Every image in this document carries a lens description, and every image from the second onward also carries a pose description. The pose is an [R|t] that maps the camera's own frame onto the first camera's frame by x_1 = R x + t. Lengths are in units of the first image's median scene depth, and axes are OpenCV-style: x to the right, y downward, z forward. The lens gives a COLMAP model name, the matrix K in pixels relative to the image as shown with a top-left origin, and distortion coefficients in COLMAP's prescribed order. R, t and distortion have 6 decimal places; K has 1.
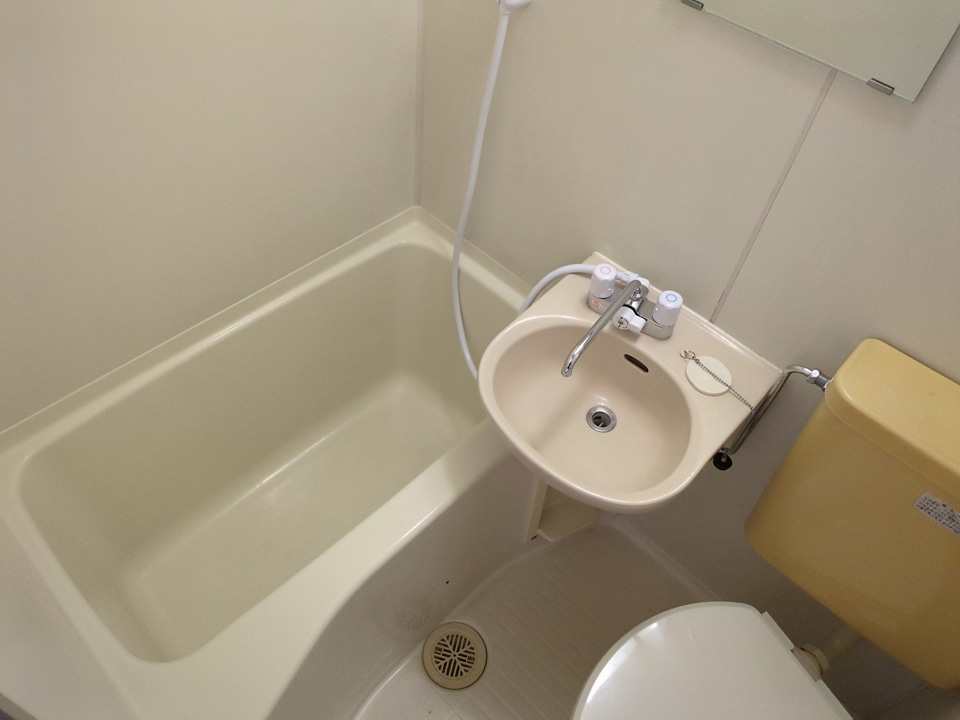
lens RADIAL K [[719.9, 0, 471.6], [0, 719.9, 353.9], [0, 0, 1]] dist [0.014212, -0.006365]
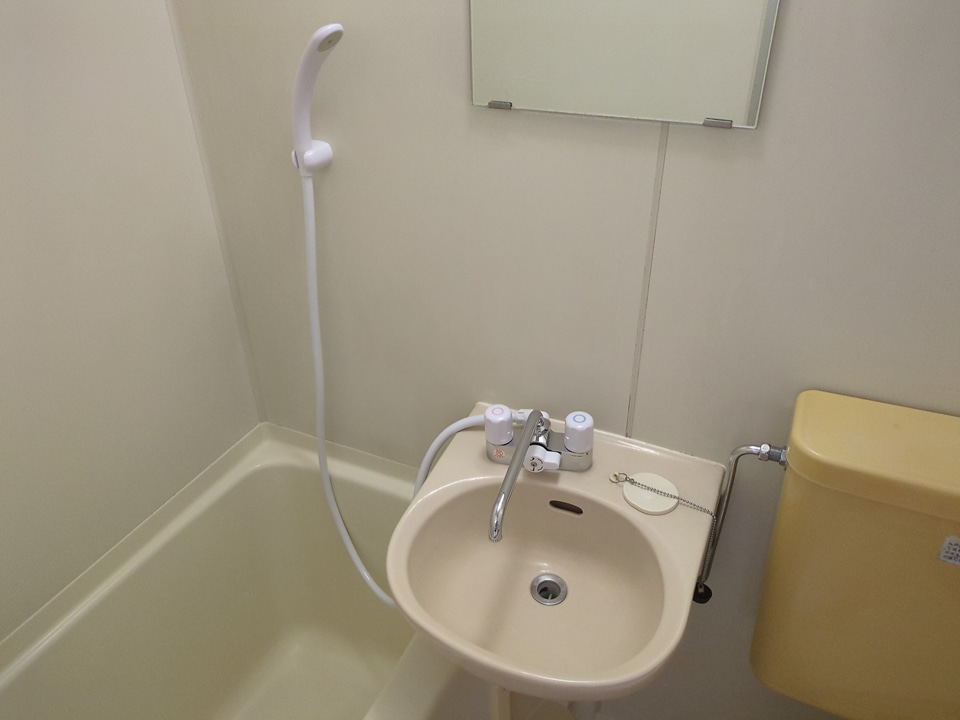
lens RADIAL K [[719.9, 0, 473.6], [0, 719.9, 359.1], [0, 0, 1]] dist [0.014212, -0.006365]
pose [[0.941588, -0.253928, 0.221206, -0.014924], [0.307878, 0.915243, -0.259888, 0.040057], [-0.136465, 0.312812, 0.939961, 0.172036]]
